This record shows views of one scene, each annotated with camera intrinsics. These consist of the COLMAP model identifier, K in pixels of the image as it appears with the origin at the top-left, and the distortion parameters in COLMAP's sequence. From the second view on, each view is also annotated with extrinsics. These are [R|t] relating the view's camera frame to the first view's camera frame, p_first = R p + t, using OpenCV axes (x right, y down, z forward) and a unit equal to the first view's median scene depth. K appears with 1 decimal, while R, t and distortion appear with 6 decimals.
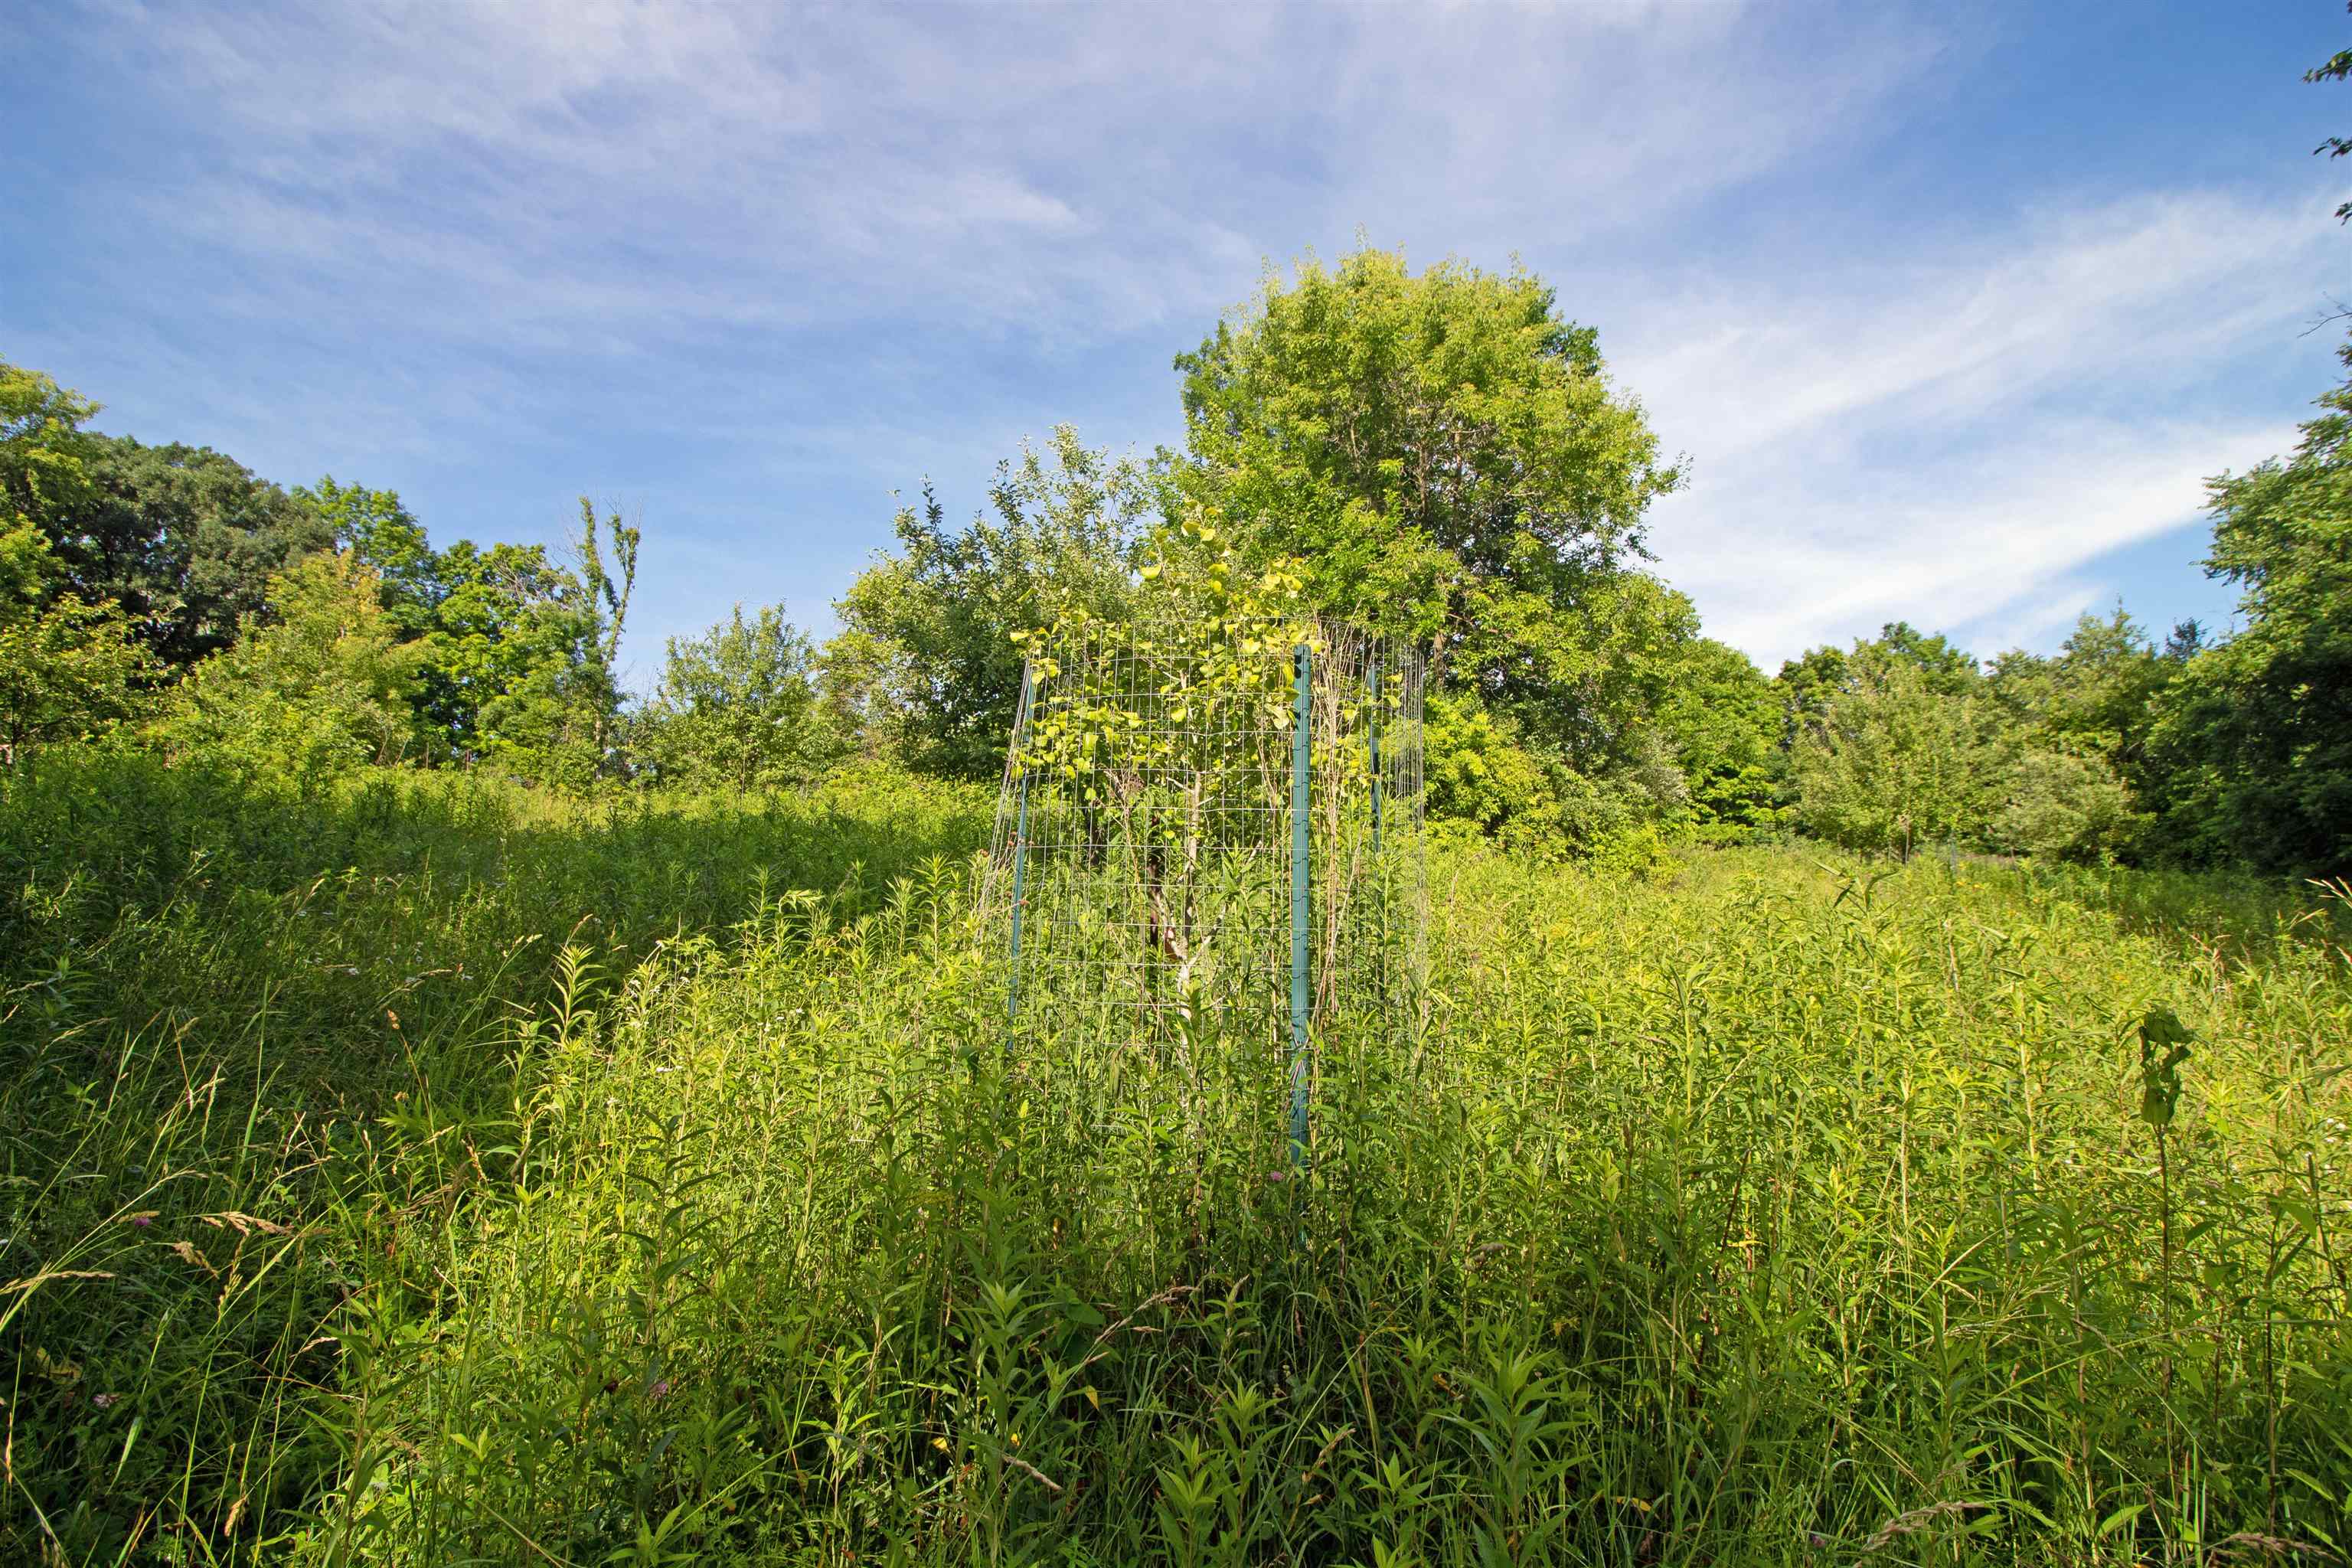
lens RADIAL K [[1110.5, 0, 1176.0], [0, 1110.5, 784.0], [0, 0, 1]] dist [-0.000581, -0.000441]
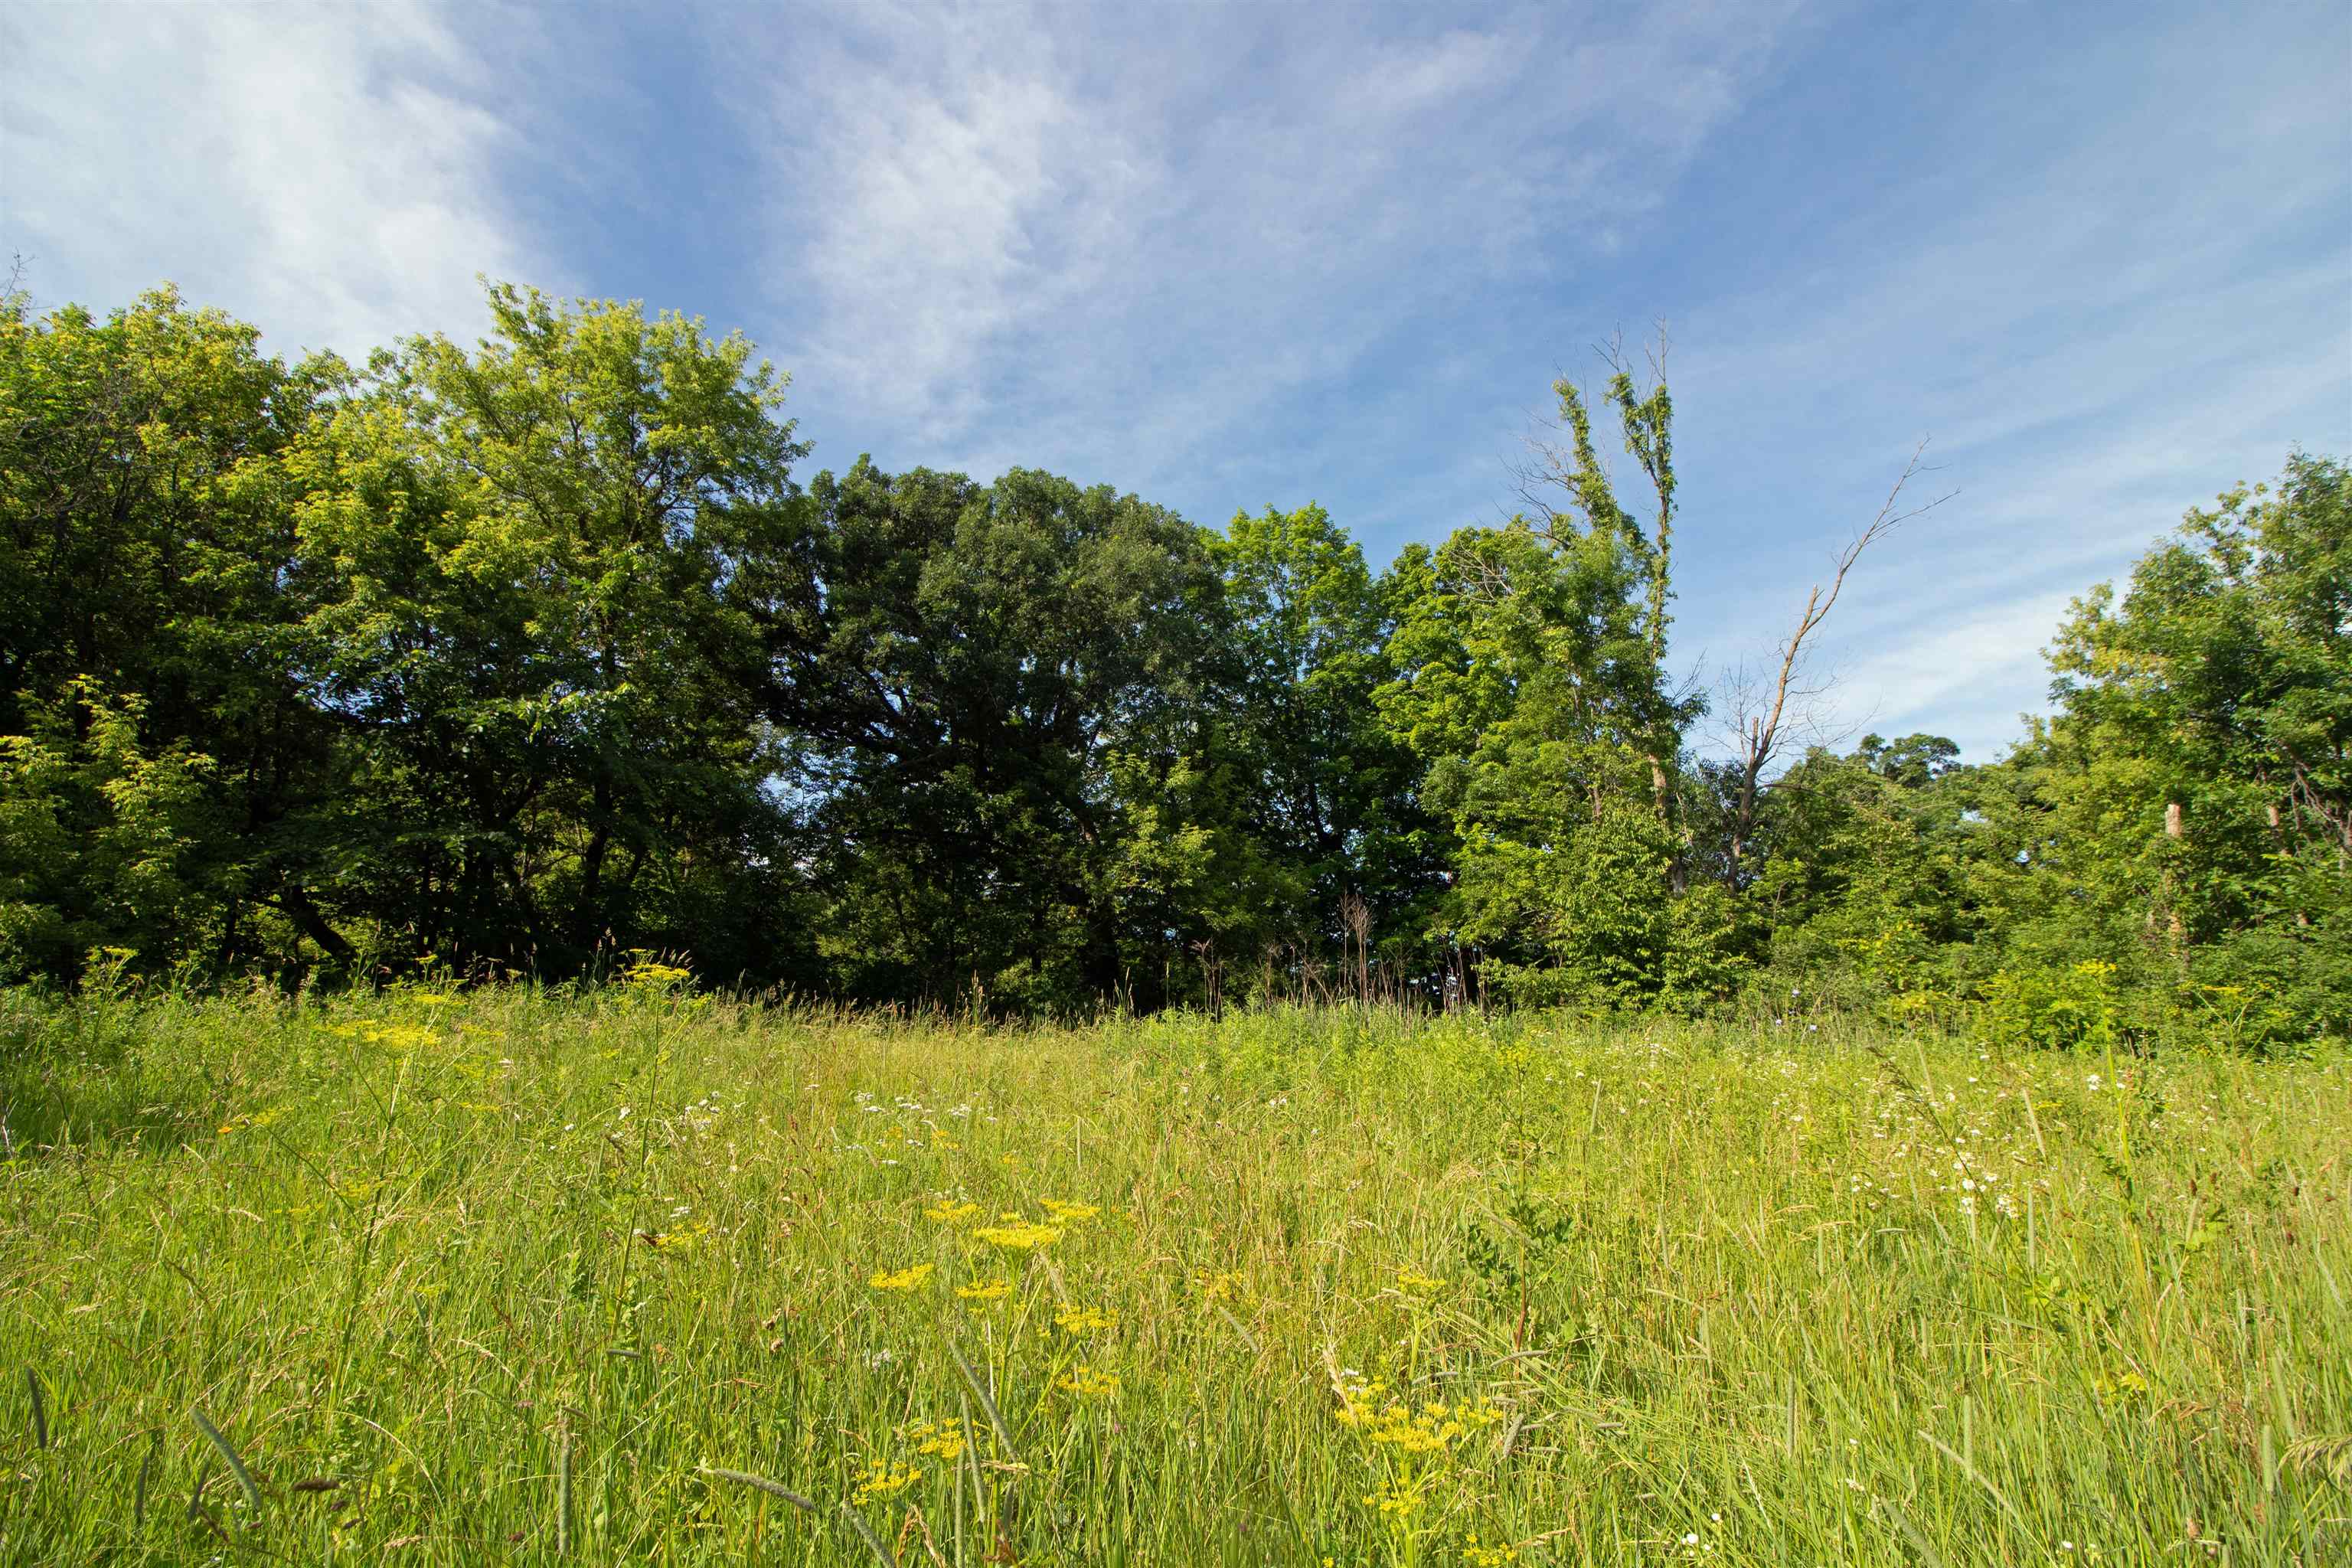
lens RADIAL K [[1110.5, 0, 1176.0], [0, 1110.5, 784.0], [0, 0, 1]] dist [-0.000581, -0.000441]
pose [[0.617931, -0.182478, -0.764764, -0.266904], [0.112232, 0.983205, -0.143916, -0.004874], [0.778181, 0.003099, 0.628033, 0.507589]]
